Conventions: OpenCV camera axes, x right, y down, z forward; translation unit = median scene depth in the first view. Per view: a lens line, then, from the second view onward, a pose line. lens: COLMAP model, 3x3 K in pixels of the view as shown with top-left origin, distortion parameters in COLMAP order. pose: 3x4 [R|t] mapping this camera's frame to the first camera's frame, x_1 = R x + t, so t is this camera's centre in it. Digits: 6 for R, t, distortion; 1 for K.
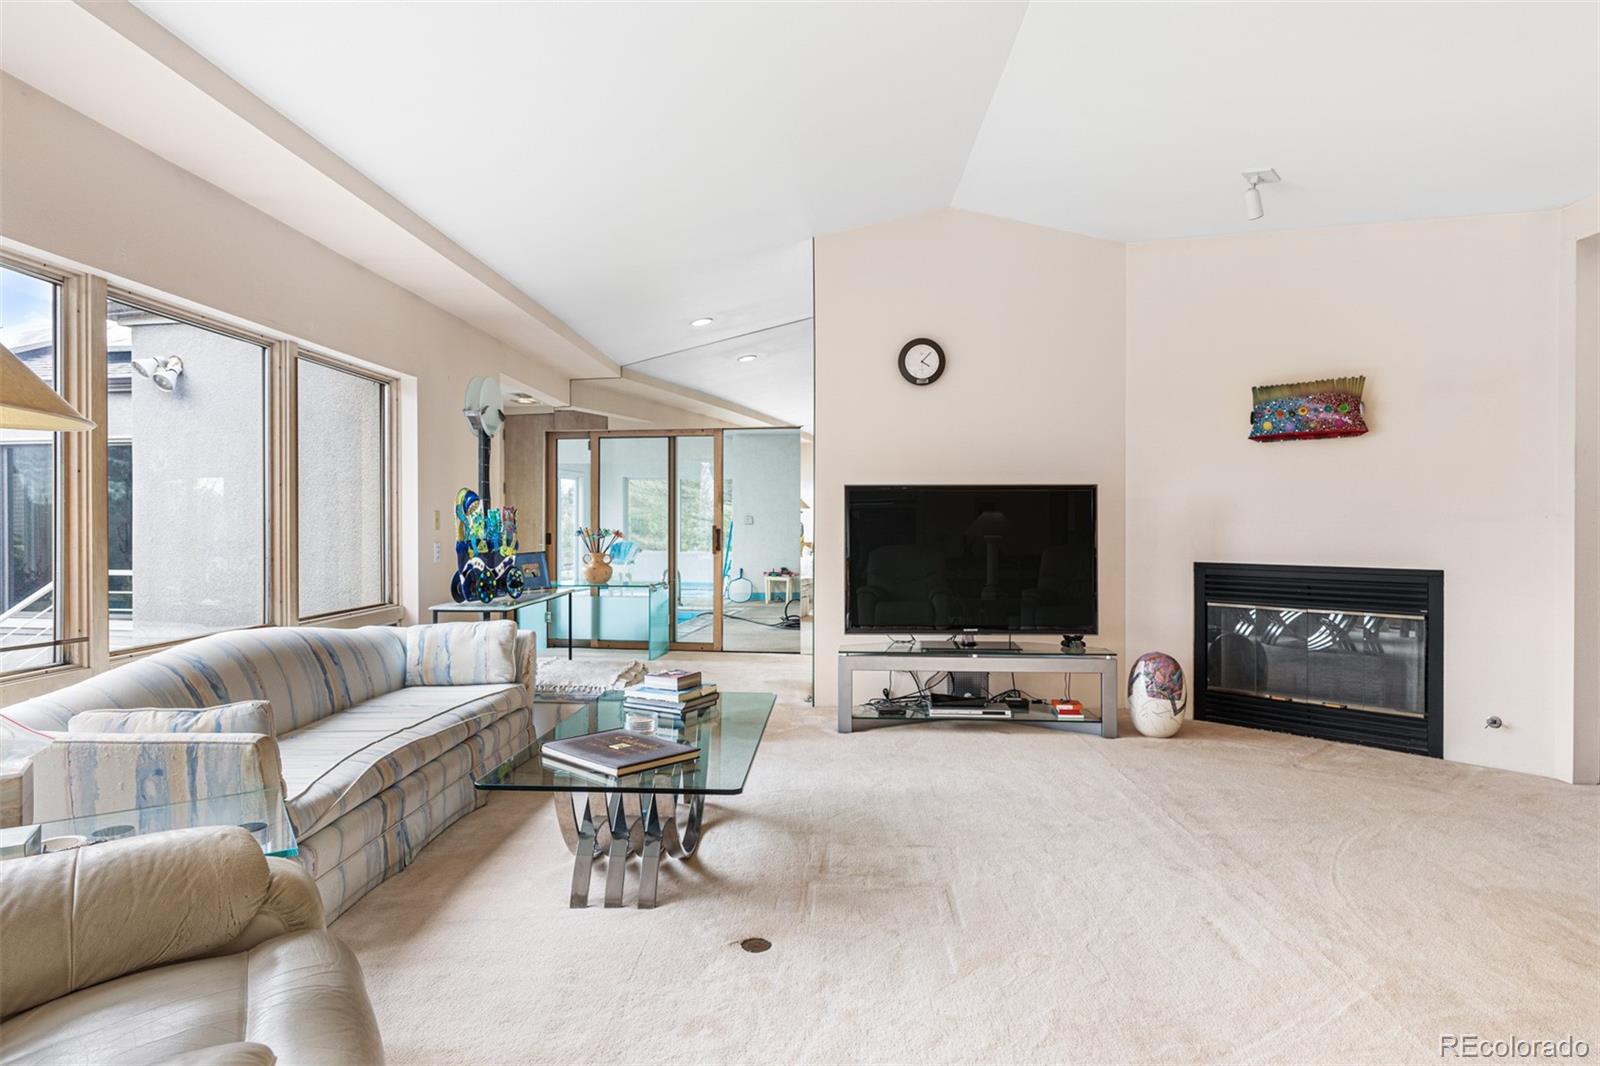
lens RADIAL K [[879.6, 0, 804.1], [0, 879.6, 523.7], [0, 0, 1]] dist [-0.004499, -0.000425]
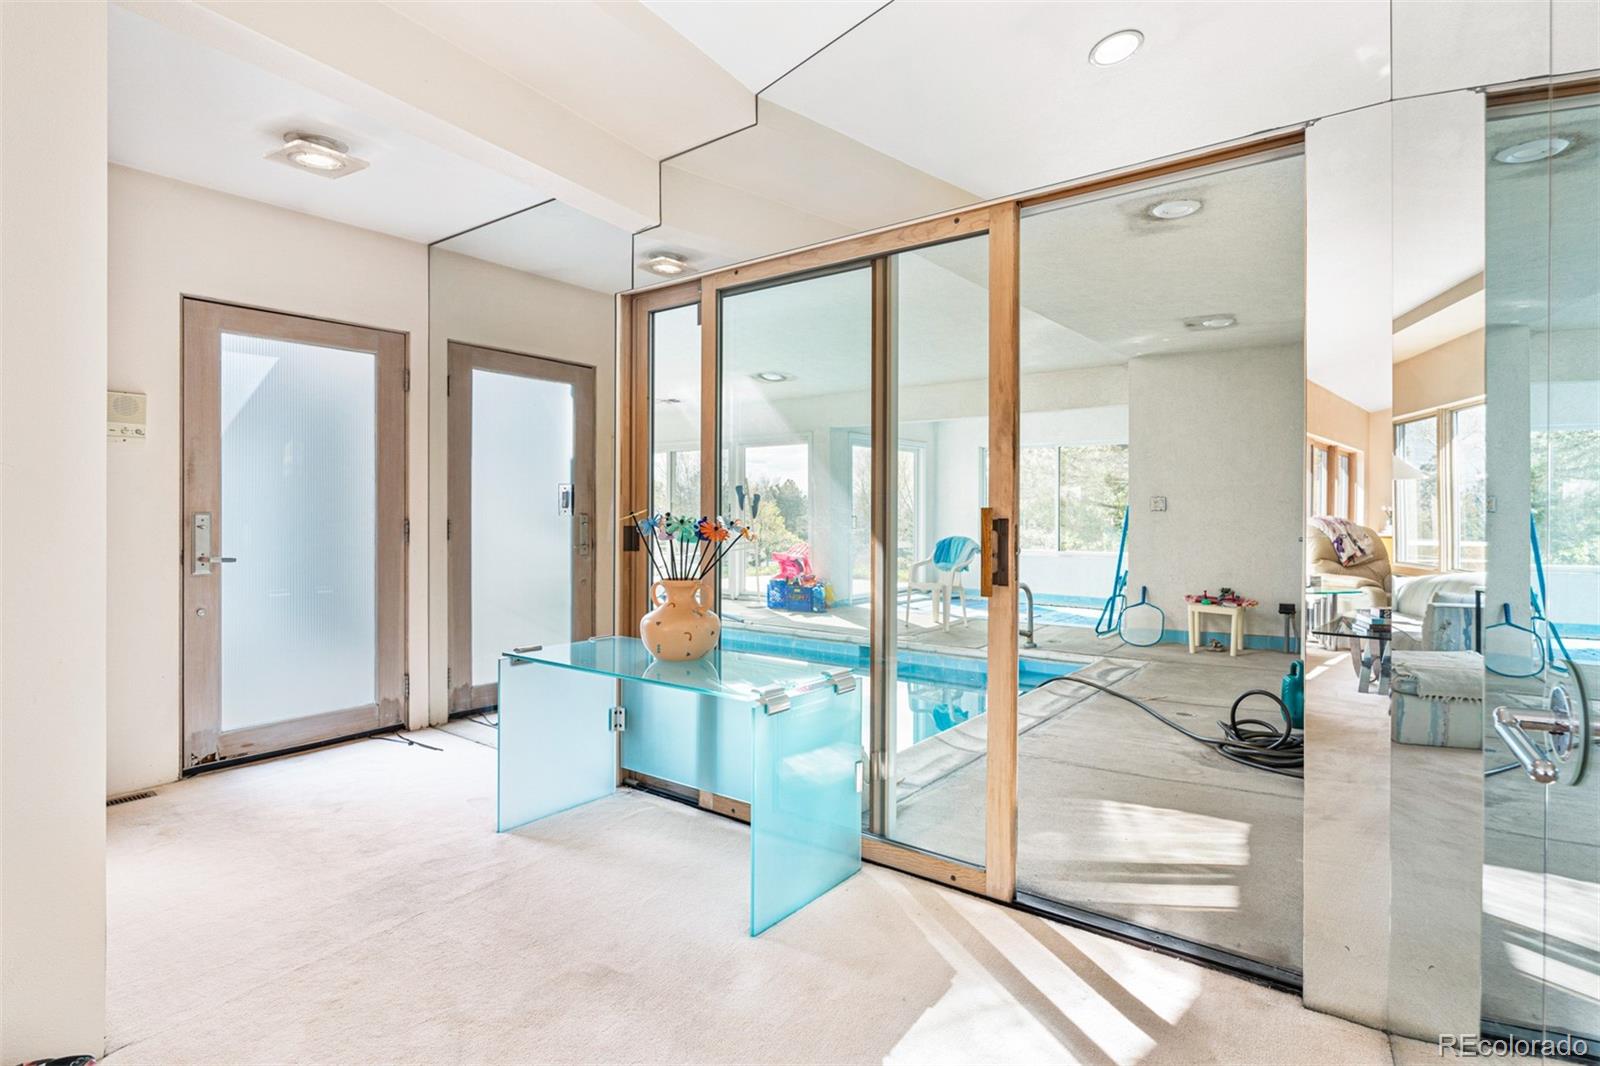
lens RADIAL K [[801.6, 0, 800.5], [0, 801.6, 514.1], [0, 0, 1]] dist [-0.000450, -0.000086]
pose [[0.873067, -0.002063, -0.487595, -0.026118], [0.001899, 0.999998, -0.000829, 0.006780], [0.487596, -0.000202, 0.873069, 1.034912]]
